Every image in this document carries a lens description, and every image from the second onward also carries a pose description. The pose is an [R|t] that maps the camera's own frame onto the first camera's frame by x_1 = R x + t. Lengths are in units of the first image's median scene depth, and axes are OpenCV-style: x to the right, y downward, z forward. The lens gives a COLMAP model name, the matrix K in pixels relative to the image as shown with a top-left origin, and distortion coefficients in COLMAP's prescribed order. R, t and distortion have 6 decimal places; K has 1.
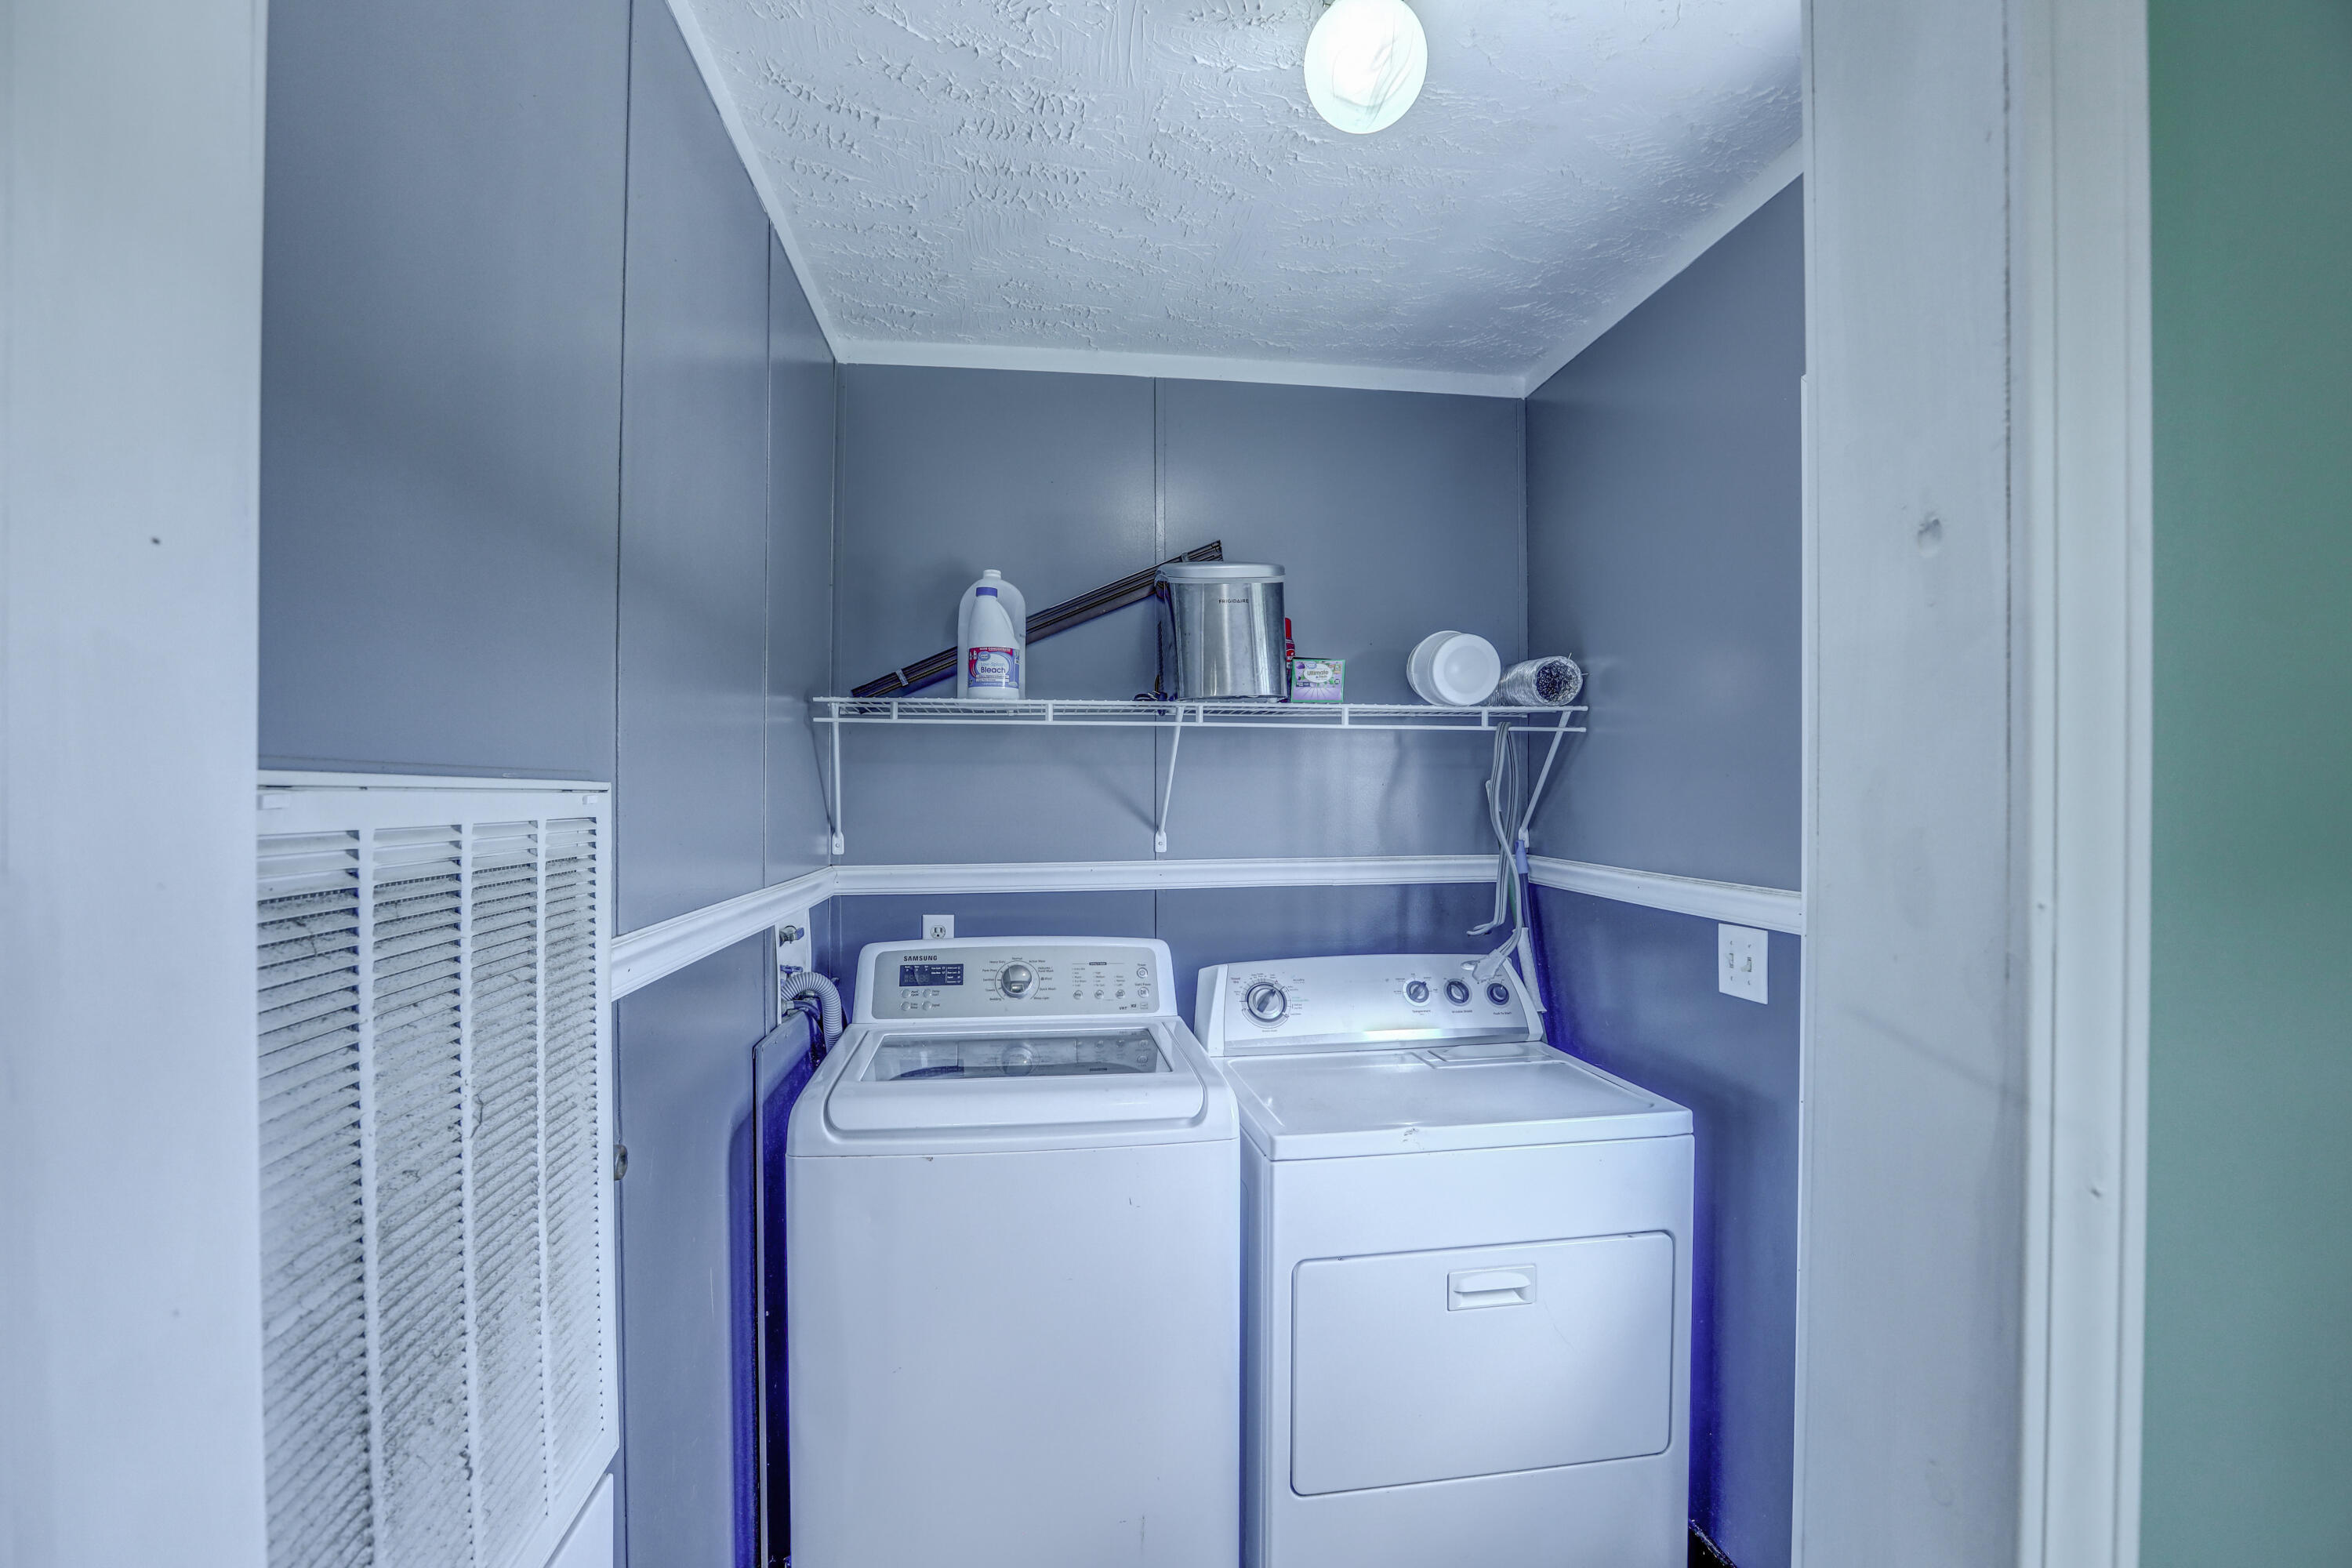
lens RADIAL K [[1076.3, 0, 1182.4], [0, 1076.3, 795.6], [0, 0, 1]] dist [-0.046520, 0.019890]
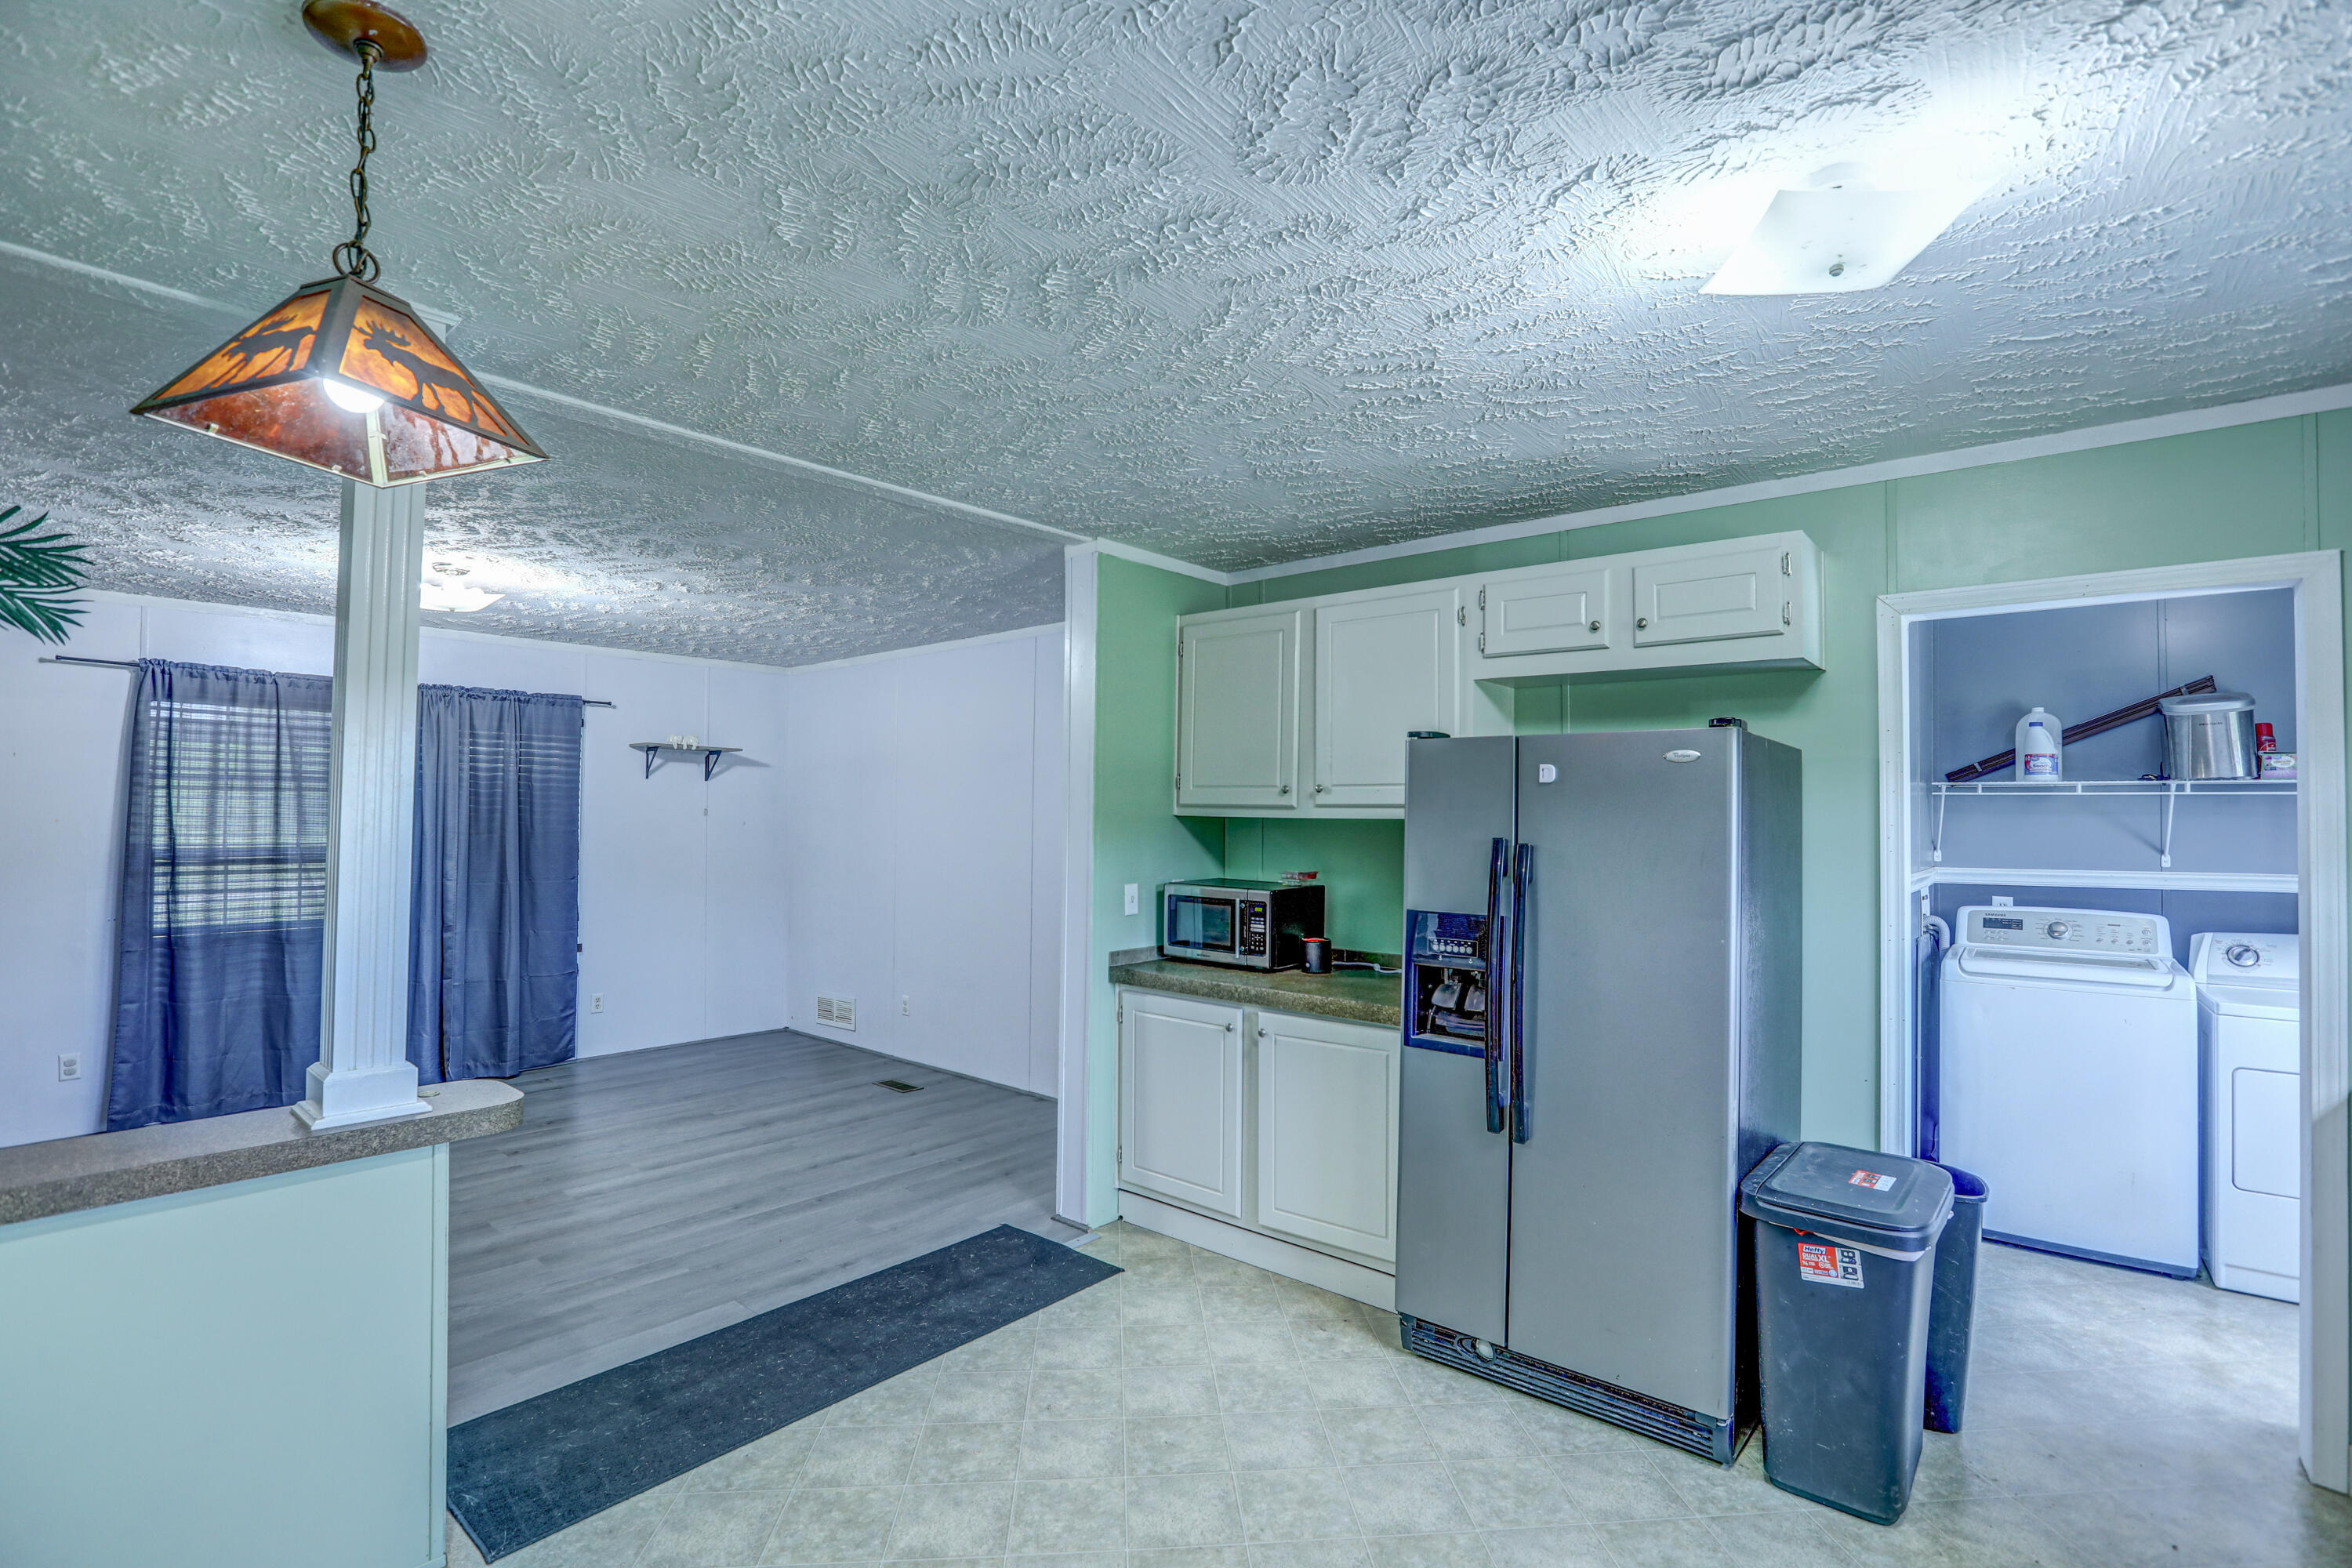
lens RADIAL K [[1076.3, 0, 1182.4], [0, 1076.3, 795.6], [0, 0, 1]] dist [-0.046520, 0.019890]
pose [[0.675347, -0.007743, -0.737459, 0.169330], [-0.008798, 0.999789, -0.018555, -0.016130], [0.737448, 0.019020, 0.675136, -1.366341]]
